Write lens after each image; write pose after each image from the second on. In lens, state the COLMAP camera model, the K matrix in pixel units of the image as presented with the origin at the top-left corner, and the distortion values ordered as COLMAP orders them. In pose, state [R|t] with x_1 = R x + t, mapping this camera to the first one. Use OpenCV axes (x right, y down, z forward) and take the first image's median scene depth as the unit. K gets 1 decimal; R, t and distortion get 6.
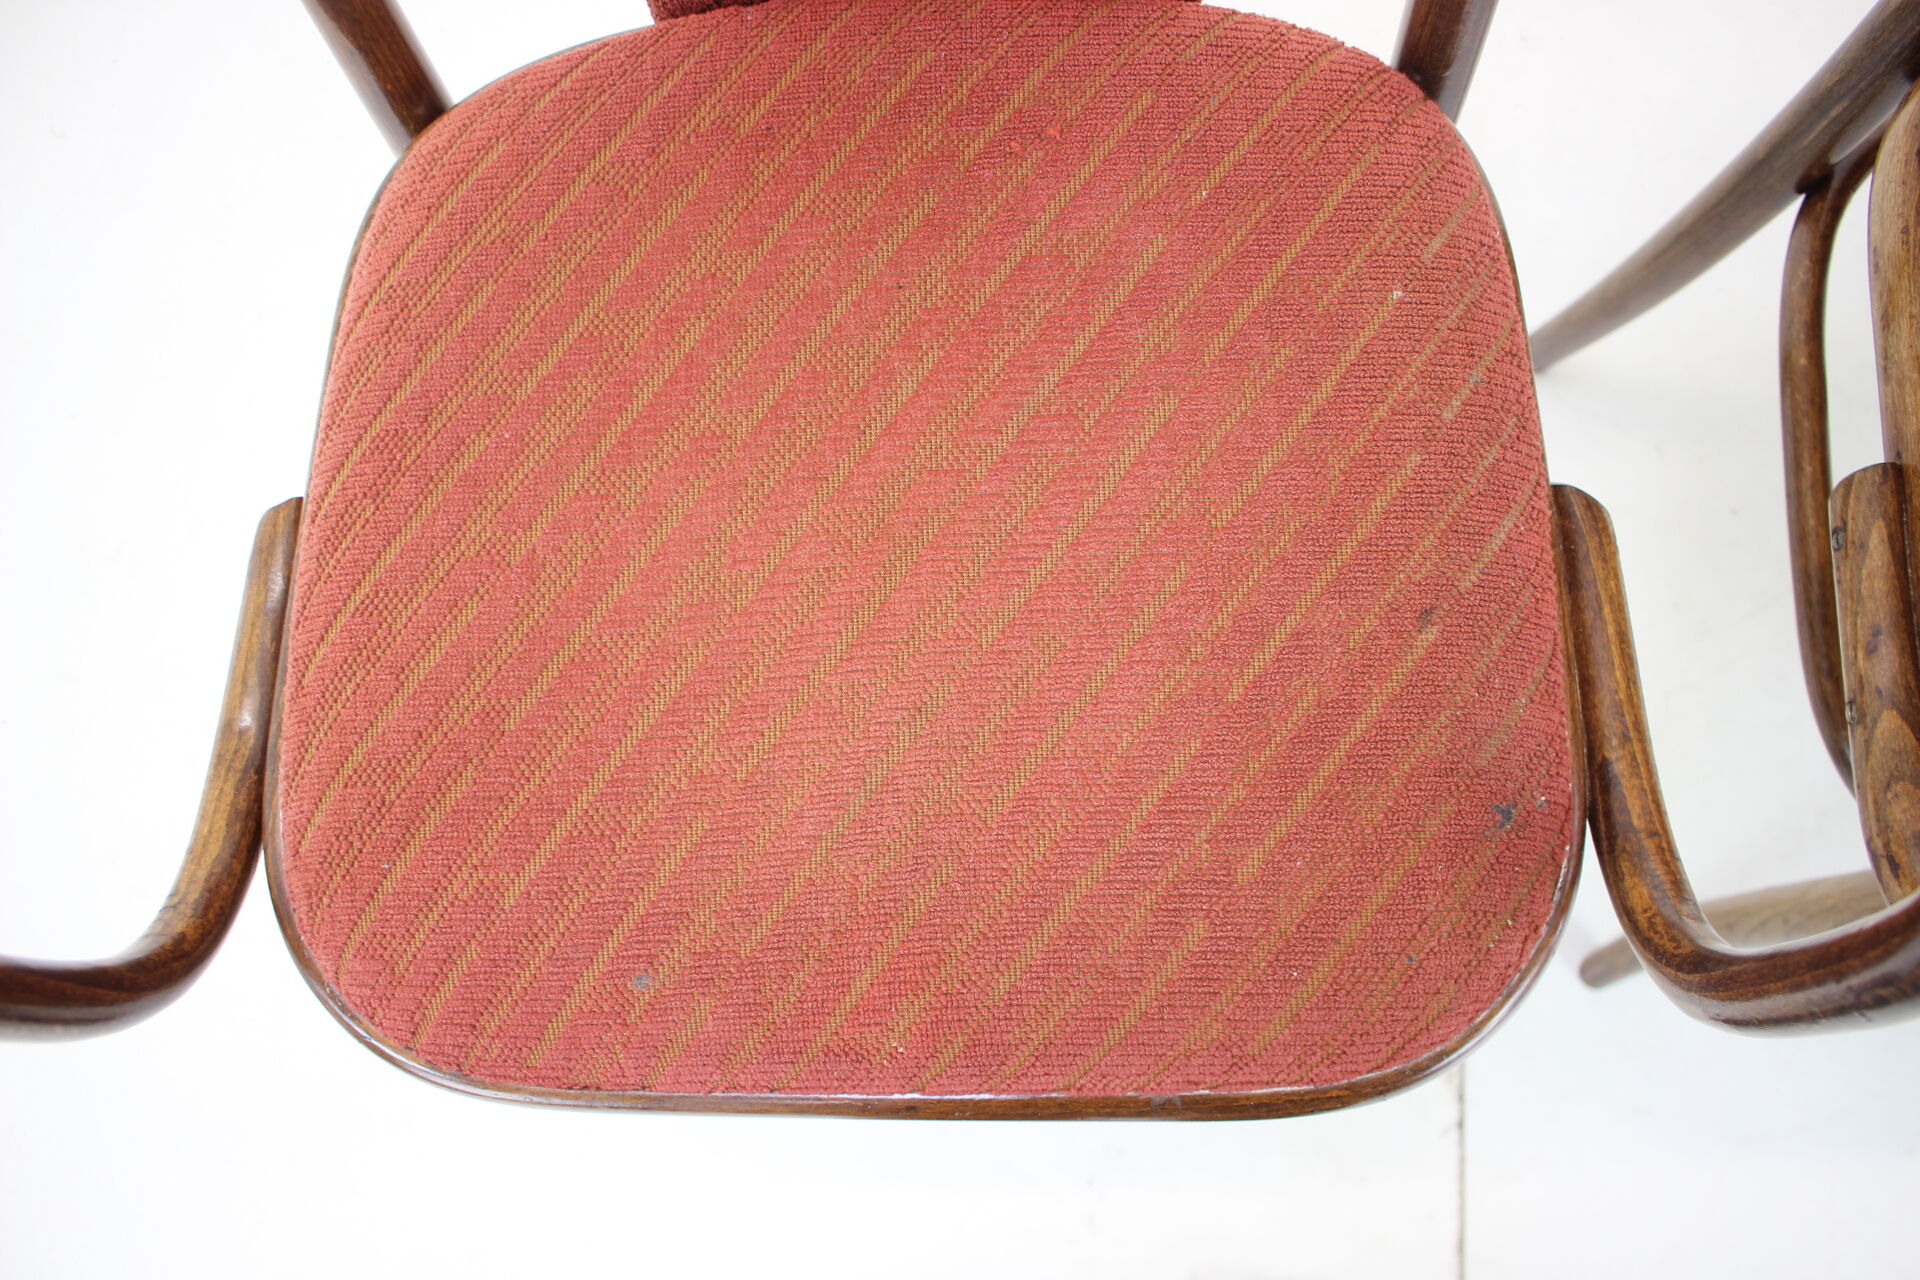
lens RADIAL K [[1621.8, 0, 928.5], [0, 1621.8, 683.8], [0, 0, 1]] dist [-0.147983, 0.023123]
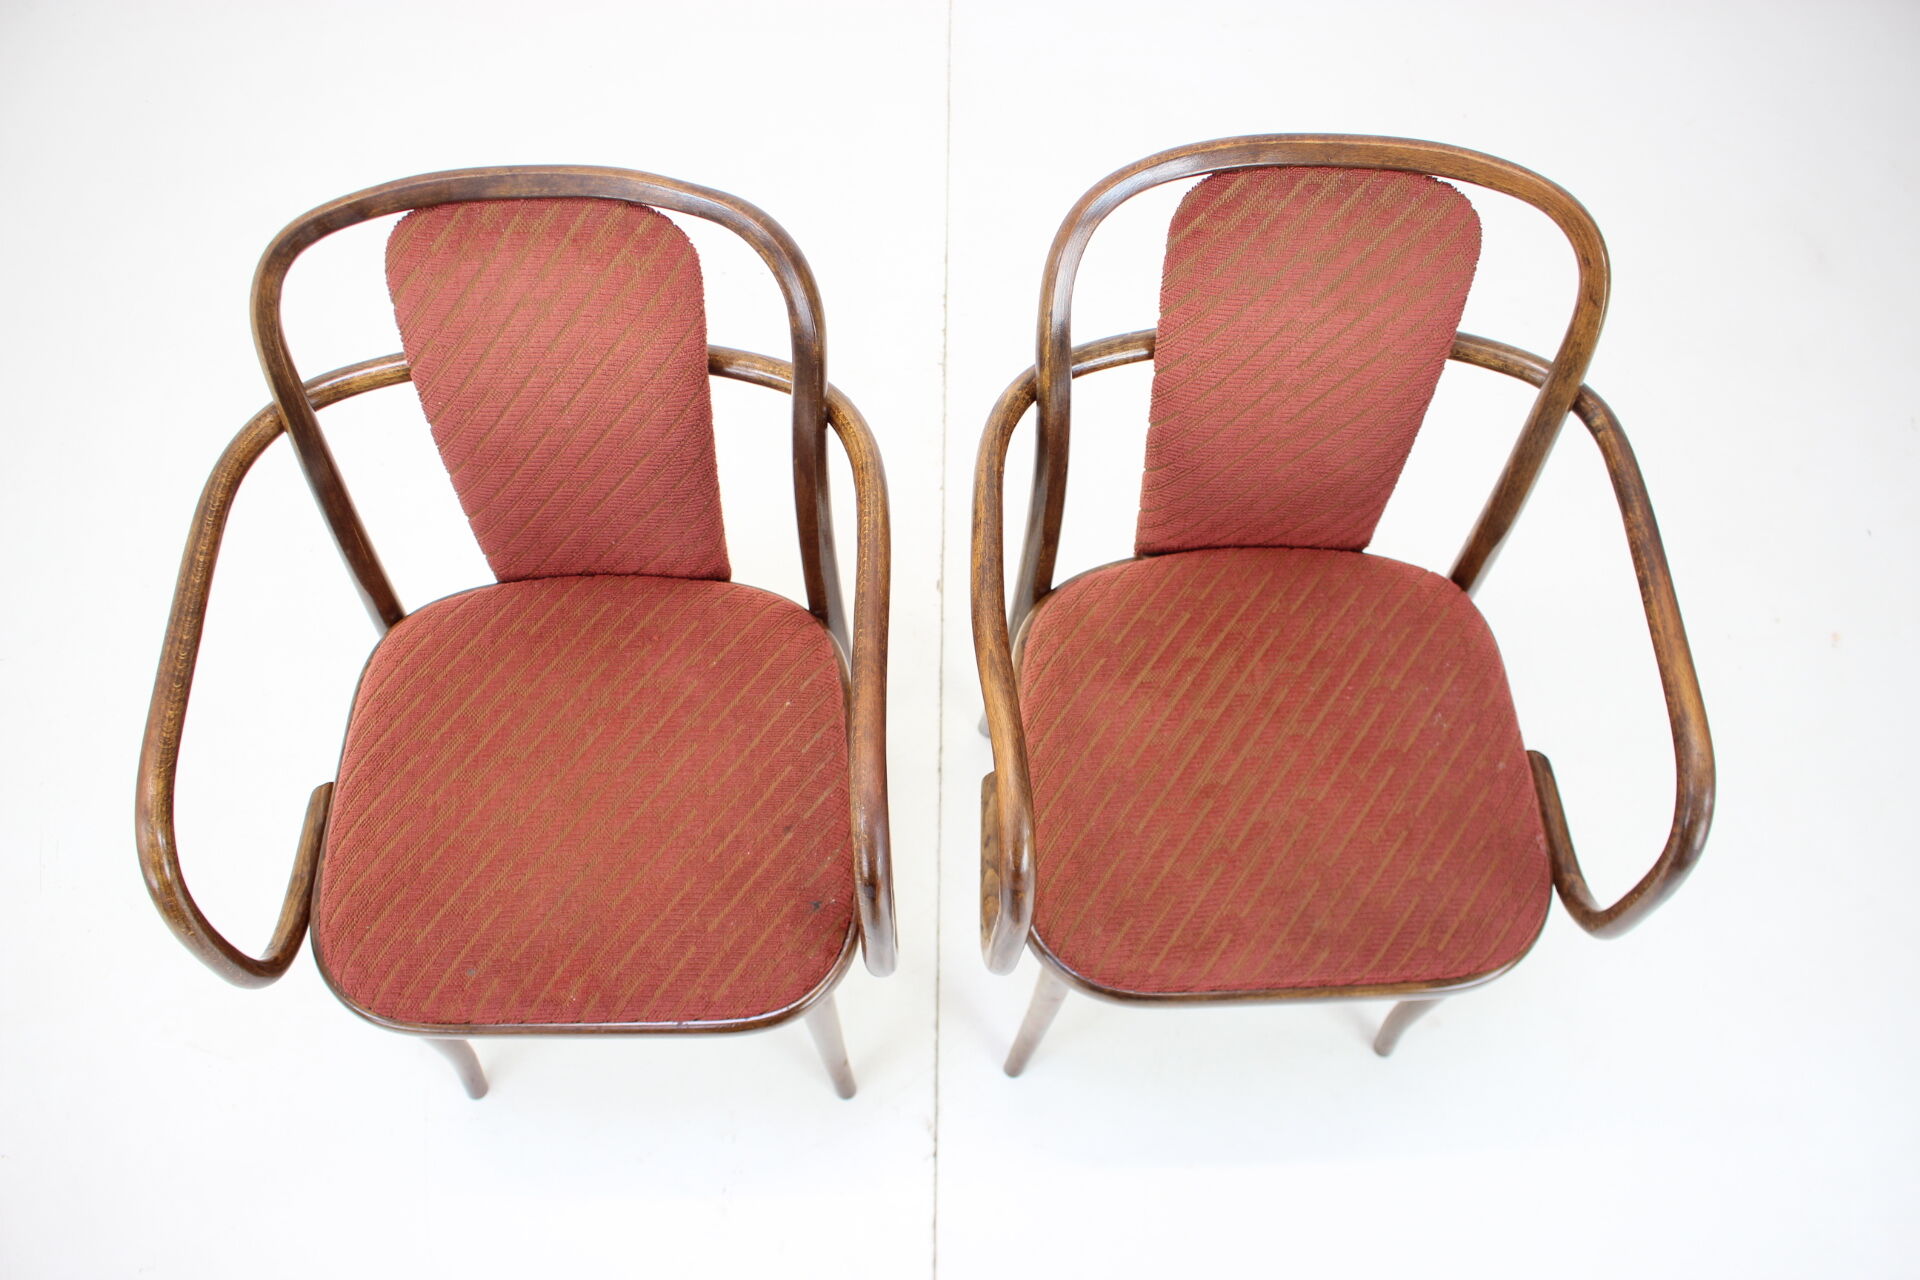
lens RADIAL K [[1621.8, 0, 963.0], [0, 1621.8, 646.5], [0, 0, 1]] dist [-0.147983, 0.023123]
pose [[0.994135, 0.015026, 0.107096, 0.294382], [0.012317, 0.968125, -0.250163, 0.308768], [-0.107442, 0.250015, 0.962262, -1.507449]]
